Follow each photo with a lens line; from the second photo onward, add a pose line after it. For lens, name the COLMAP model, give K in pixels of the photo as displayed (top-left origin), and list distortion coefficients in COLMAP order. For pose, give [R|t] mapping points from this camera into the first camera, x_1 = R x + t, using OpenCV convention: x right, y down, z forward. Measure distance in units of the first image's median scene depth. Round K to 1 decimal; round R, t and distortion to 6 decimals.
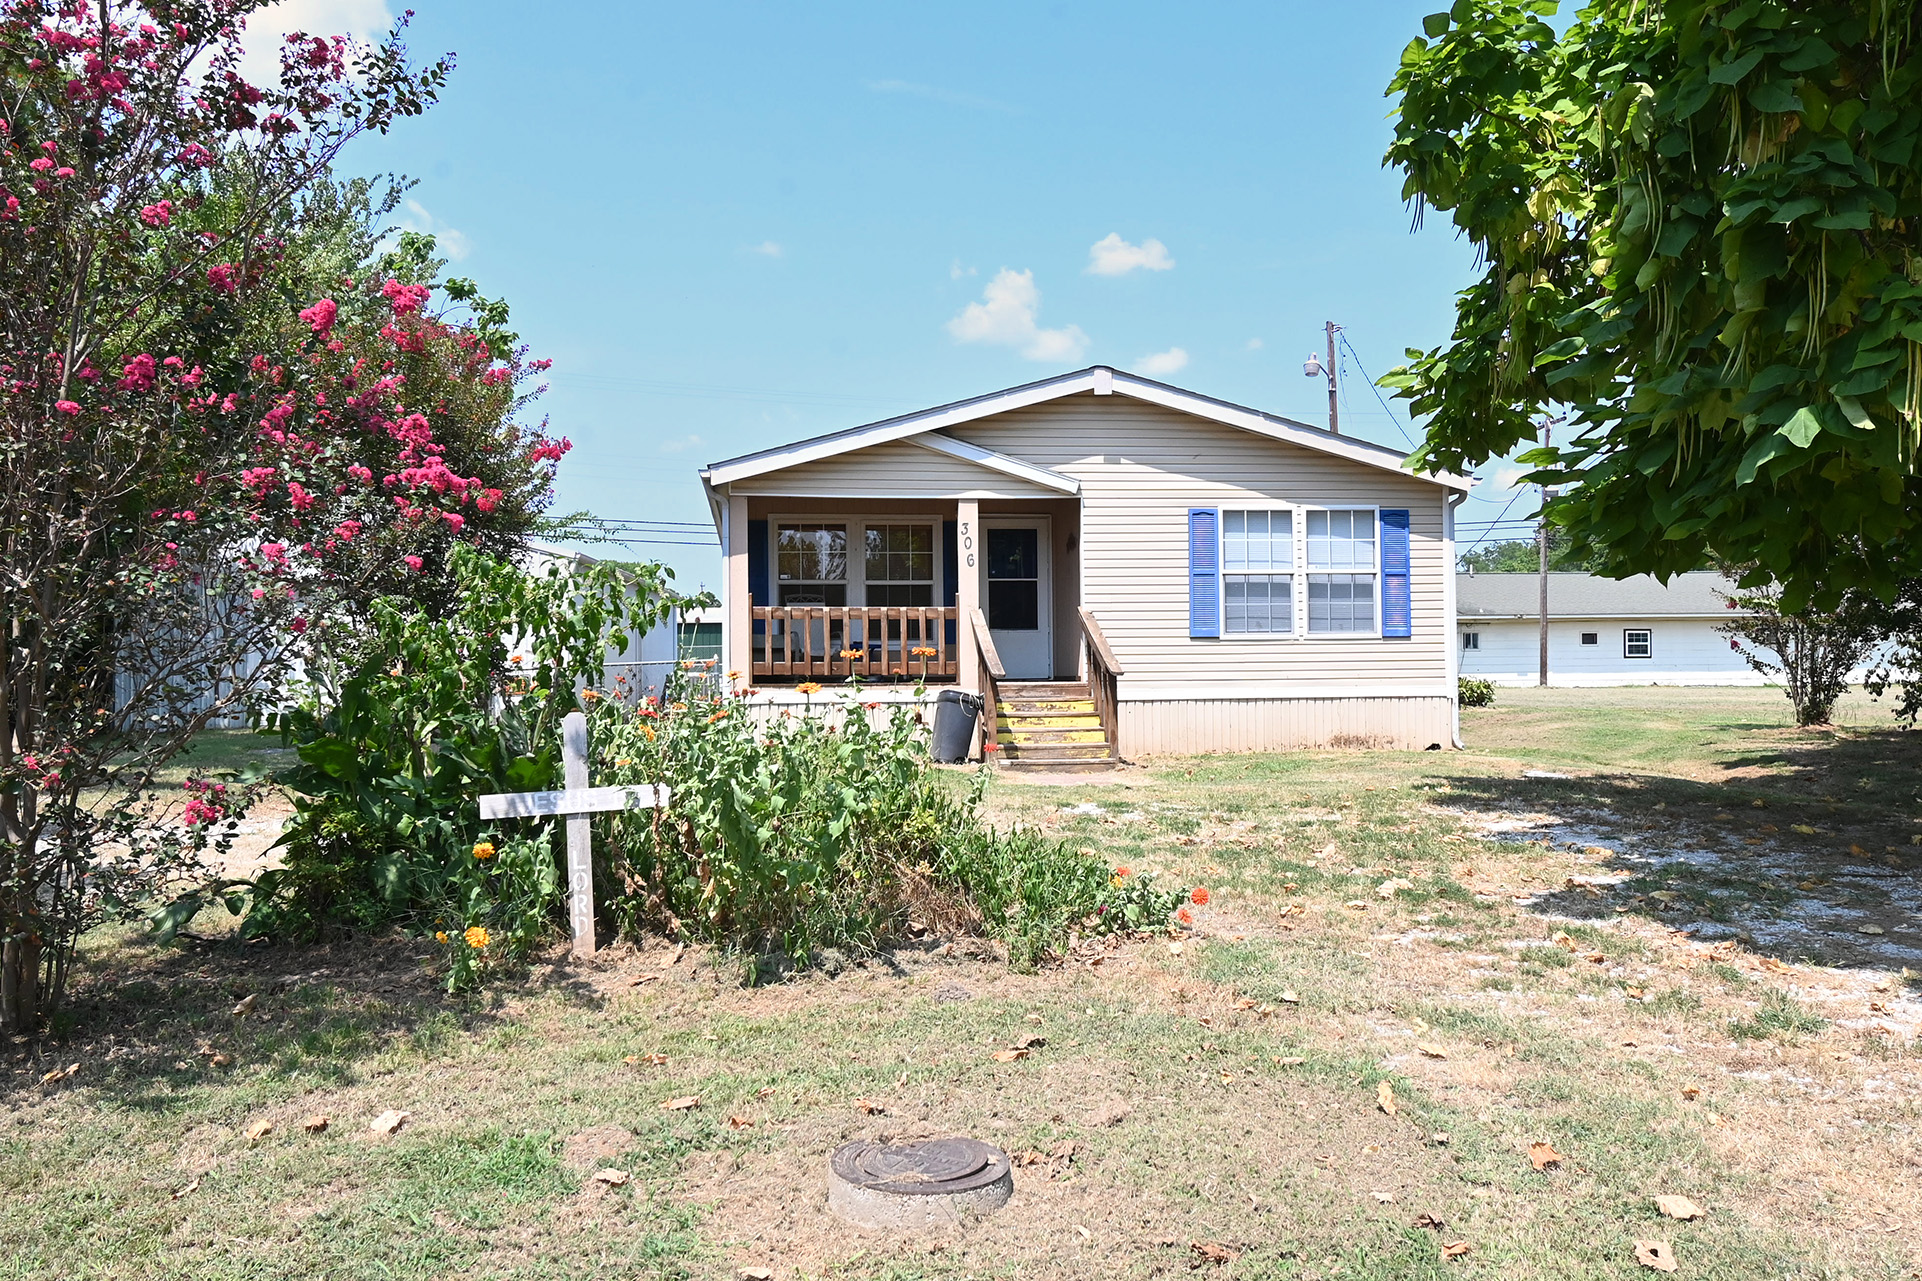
lens RADIAL K [[1505.4, 0, 962.7], [0, 1505.4, 645.9], [0, 0, 1]] dist [-0.005302, 0.000585]
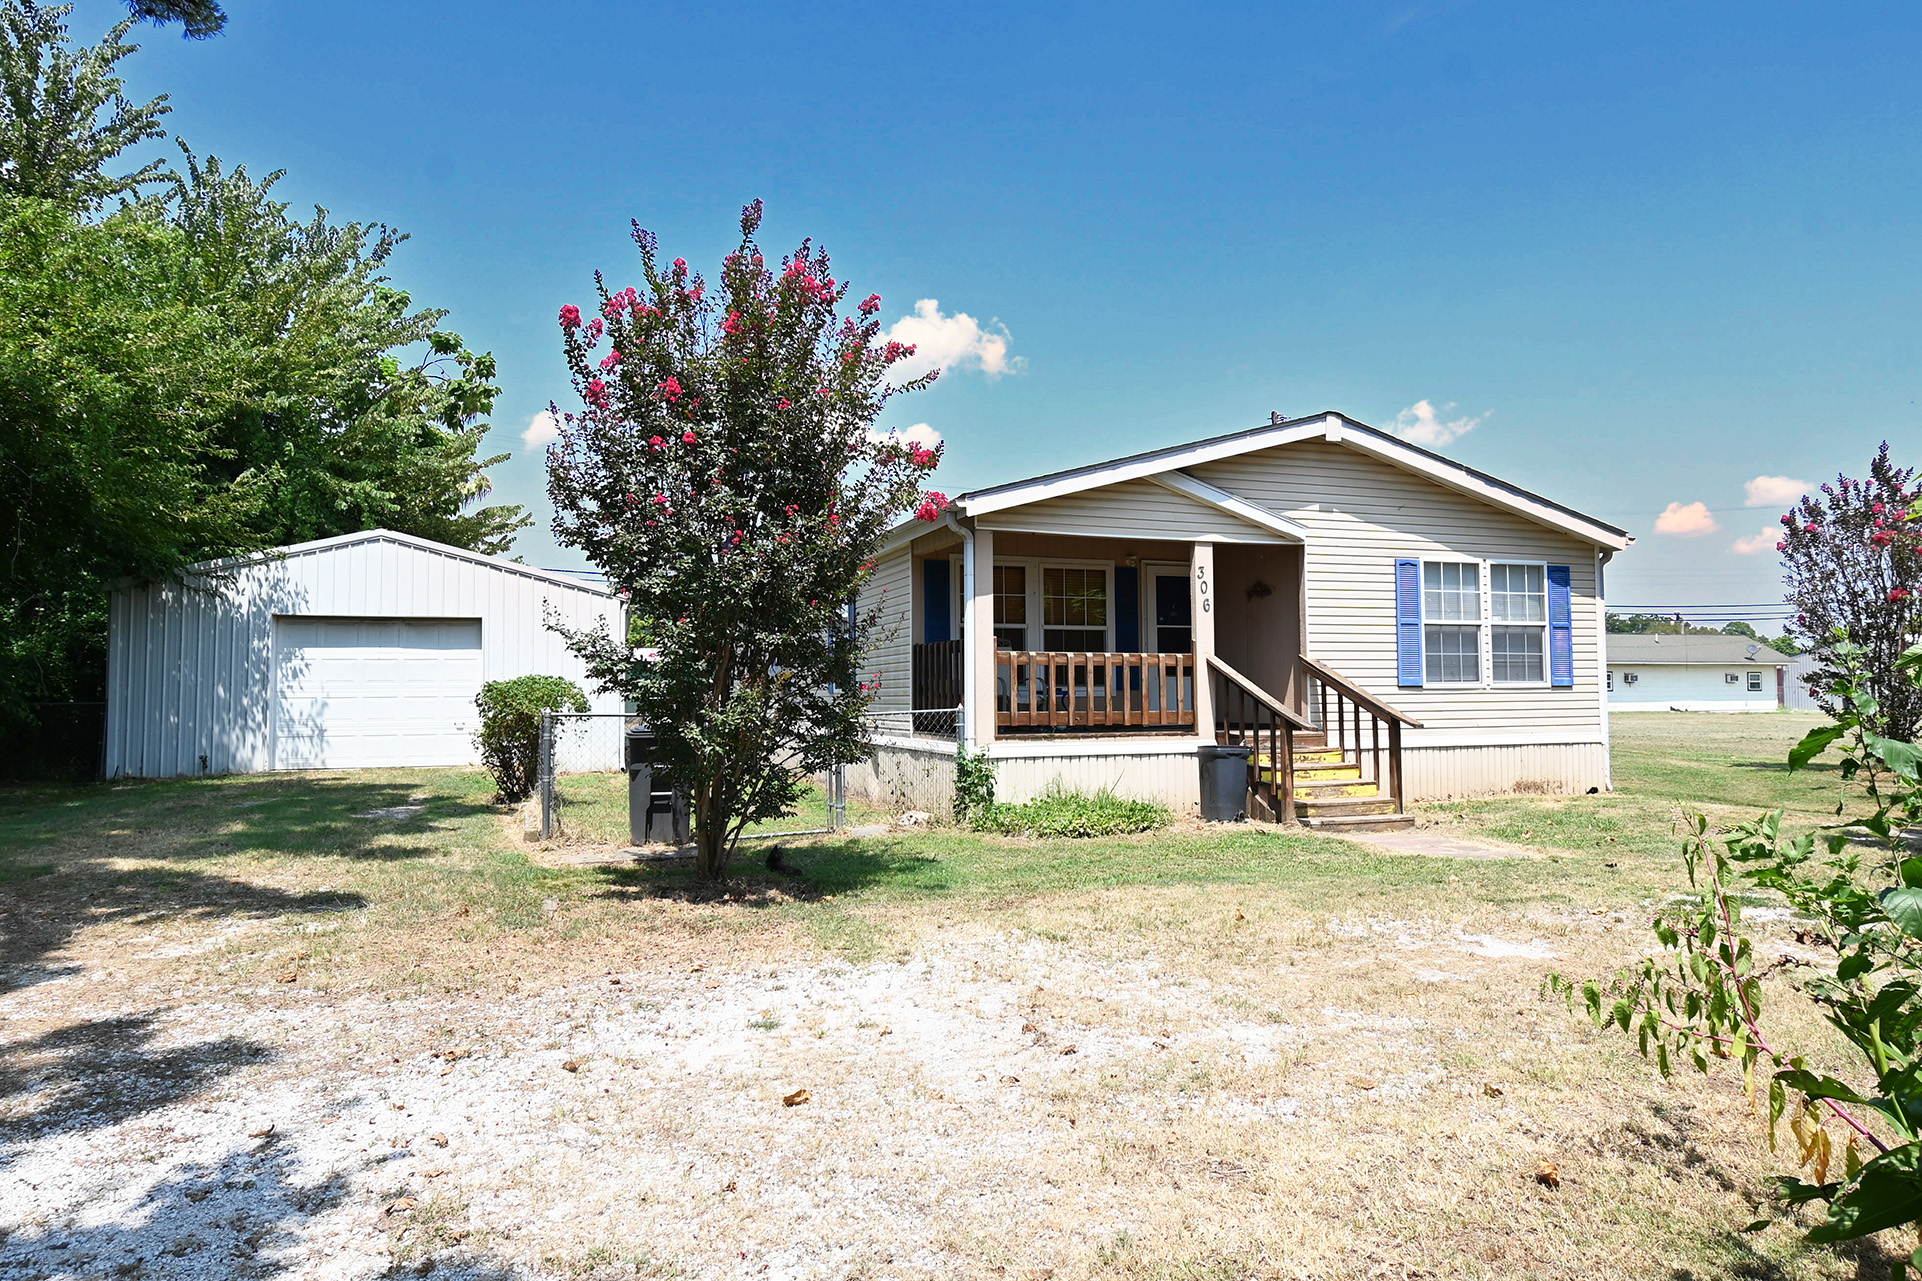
lens RADIAL K [[1138.6, 0, 959.1], [0, 1138.6, 634.1], [0, 0, 1]] dist [0.000187, -0.005516]
pose [[0.976733, 0.014190, 0.213990, -0.299383], [-0.005287, 0.999099, -0.042119, -0.006777], [-0.214394, 0.040007, 0.975928, 0.315593]]
